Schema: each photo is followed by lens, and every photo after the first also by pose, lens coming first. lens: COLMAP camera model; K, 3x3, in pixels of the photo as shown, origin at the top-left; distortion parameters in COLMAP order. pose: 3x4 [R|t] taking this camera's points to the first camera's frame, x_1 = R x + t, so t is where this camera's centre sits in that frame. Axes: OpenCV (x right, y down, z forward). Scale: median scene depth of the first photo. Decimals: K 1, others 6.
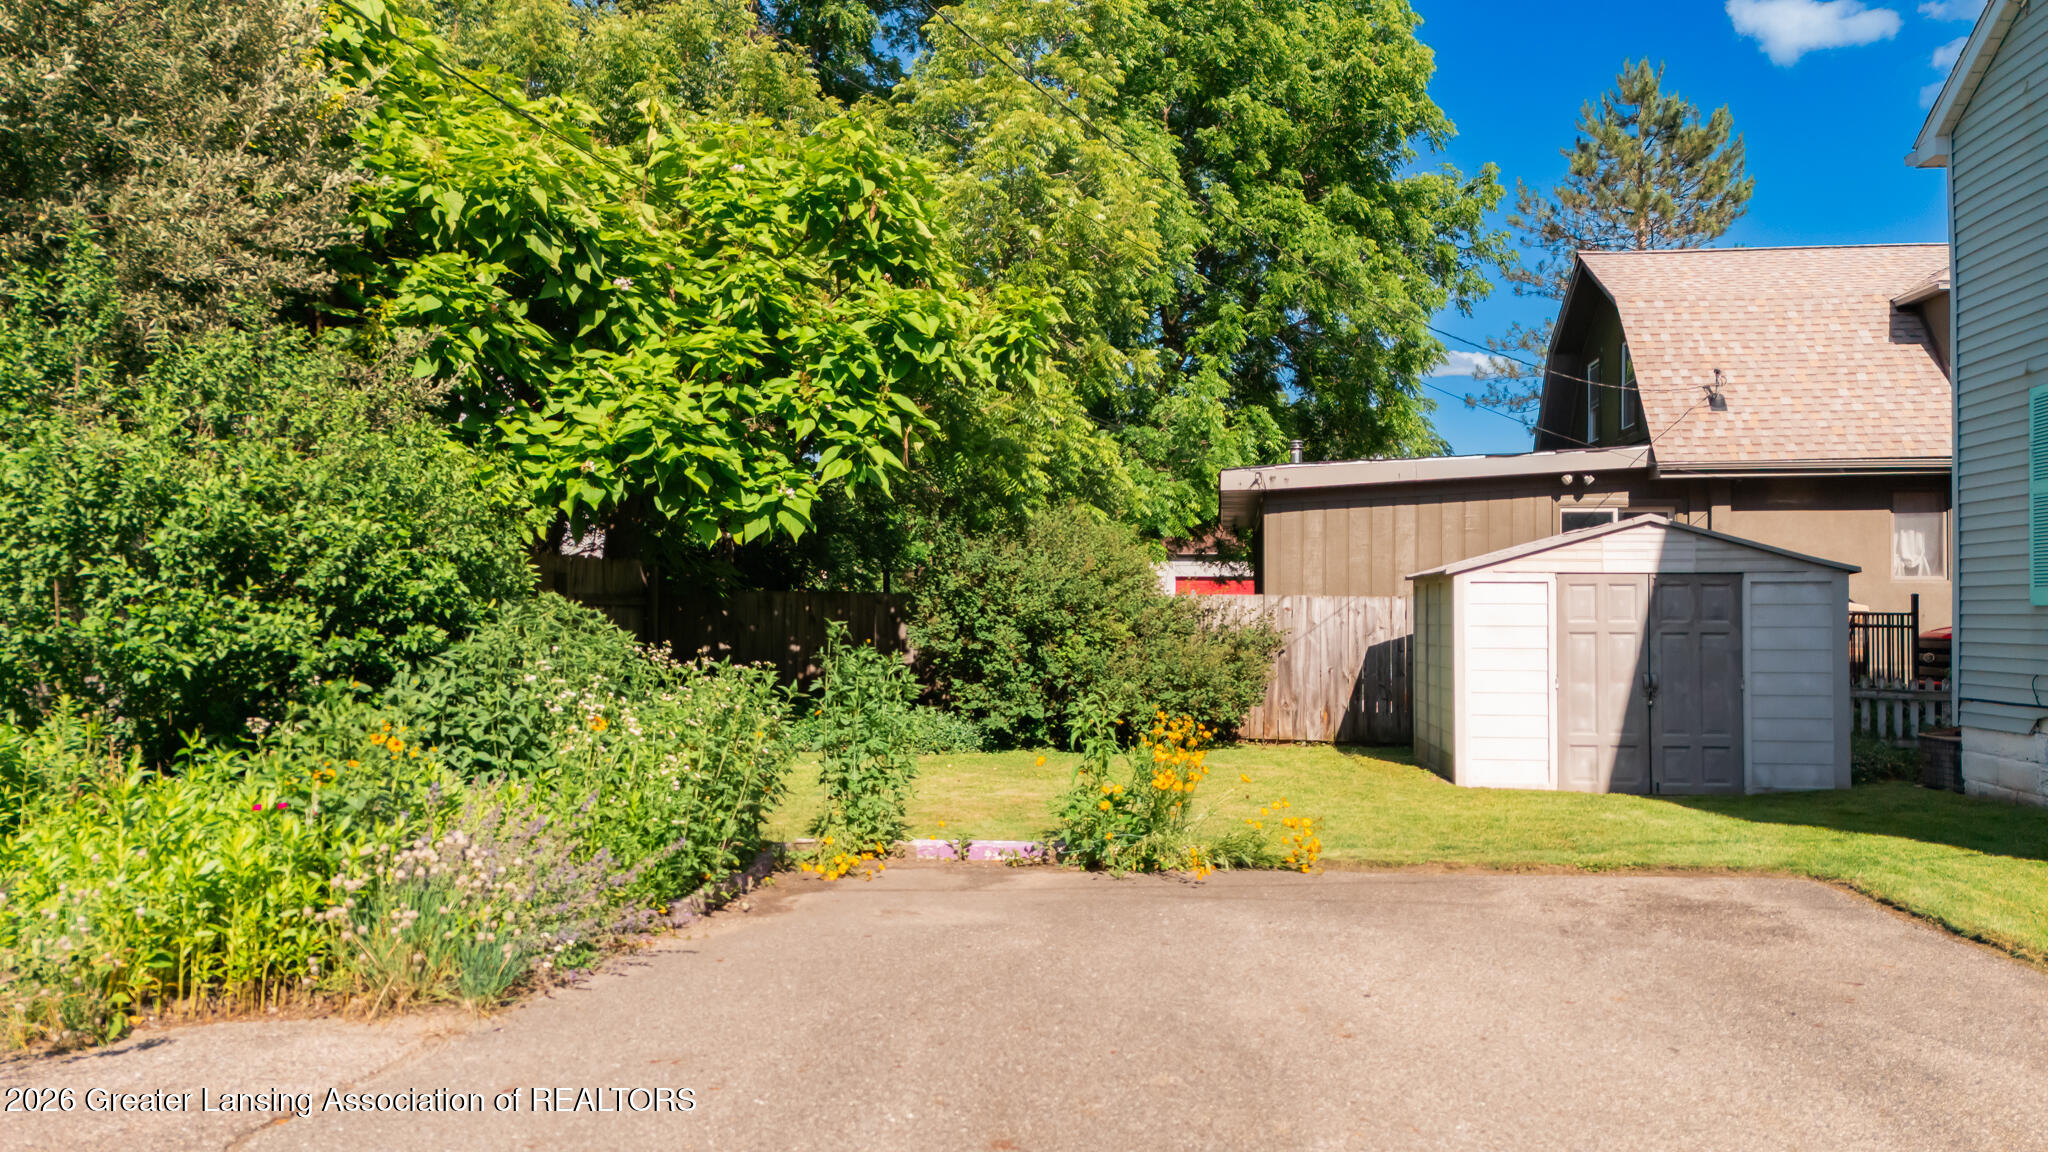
lens RADIAL K [[1519.3, 0, 1024.0], [0, 1519.3, 576.0], [0, 0, 1]] dist [0.109603, -0.108343]
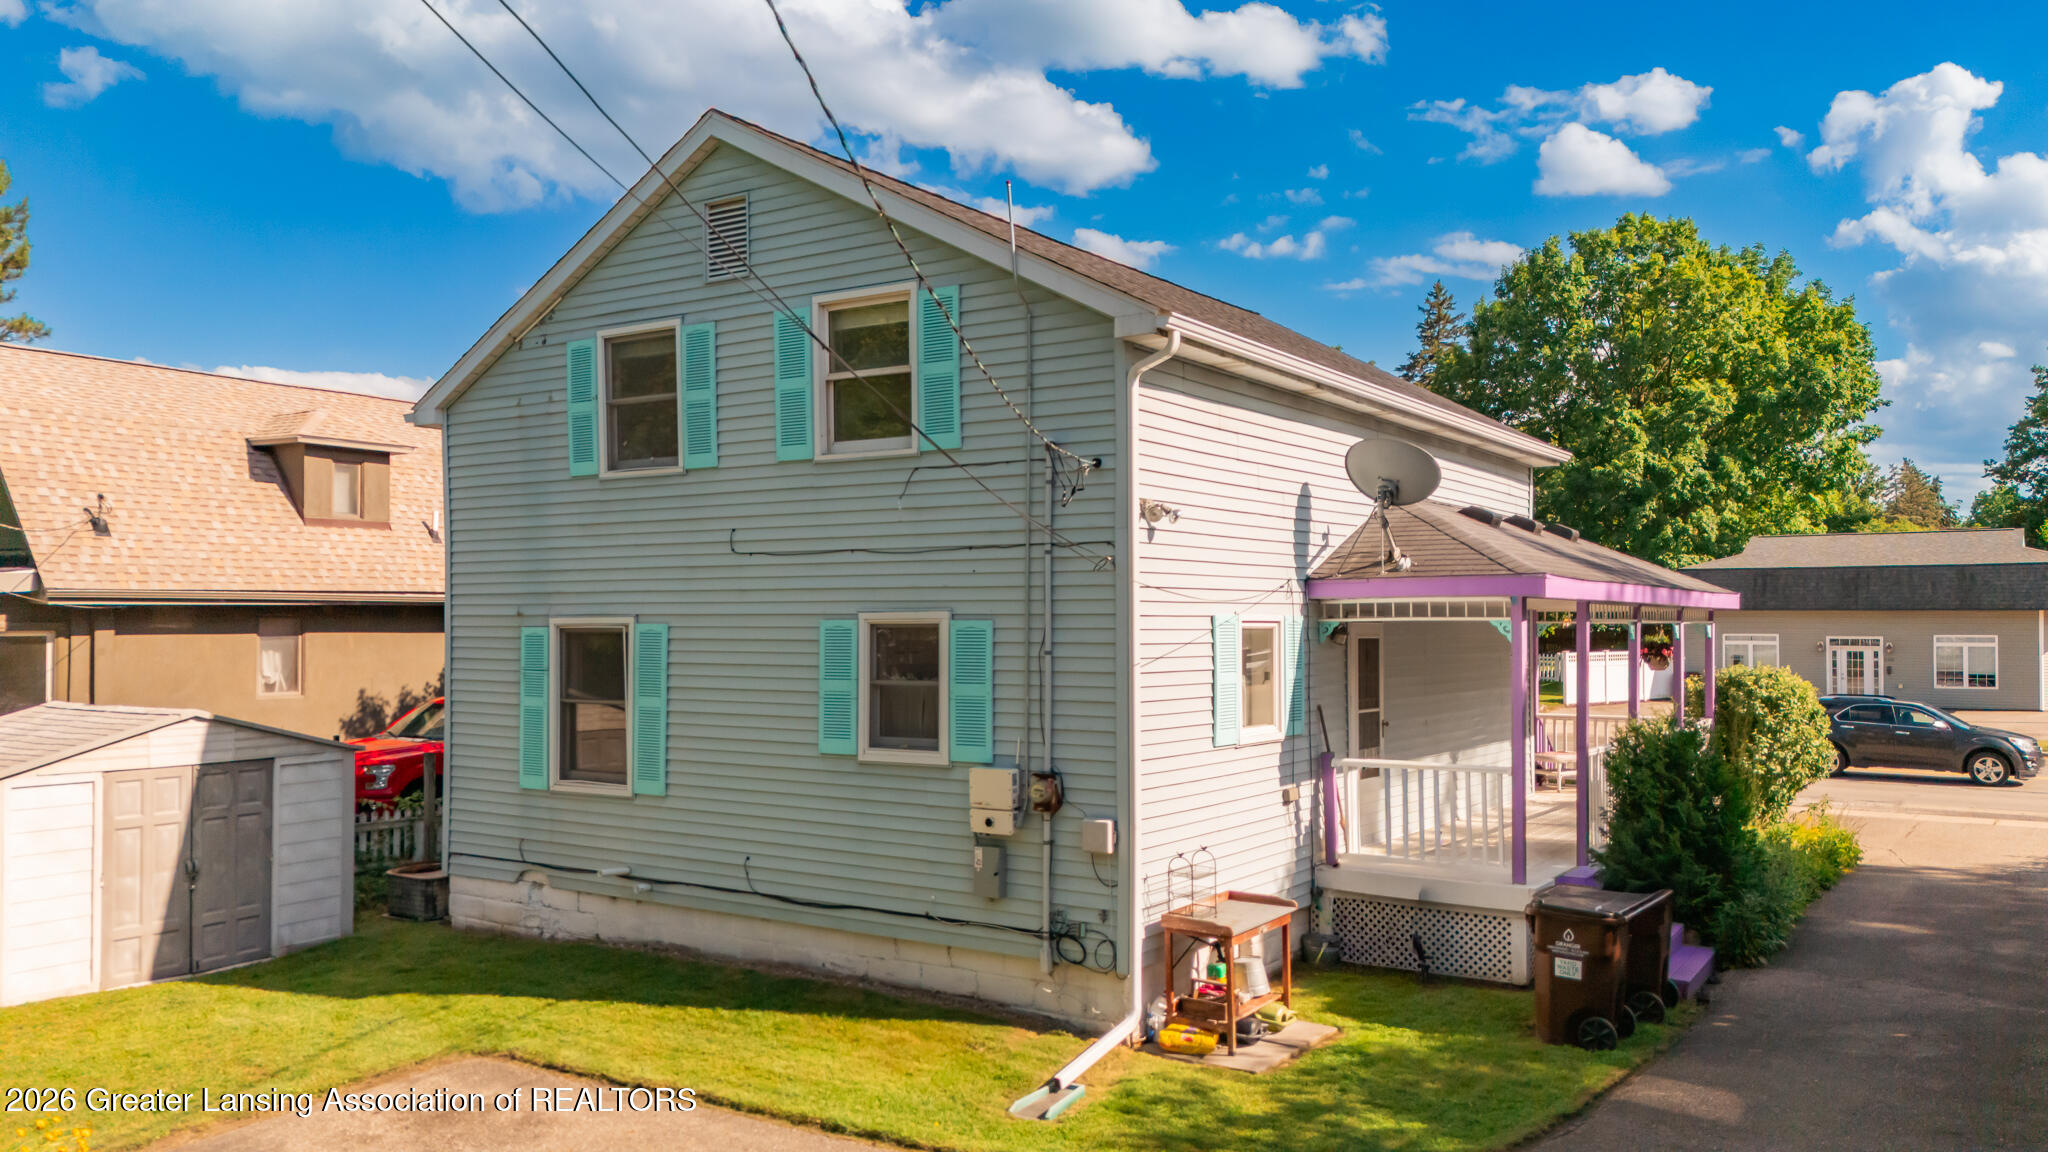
lens RADIAL K [[1519.3, 0, 1024.0], [0, 1519.3, 576.0], [0, 0, 1]] dist [0.109603, -0.108343]
pose [[0.455124, 0.017883, 0.890248, -0.191440], [-0.021535, 0.999727, -0.009073, -0.087836], [-0.890168, -0.015042, 0.455385, -0.001731]]
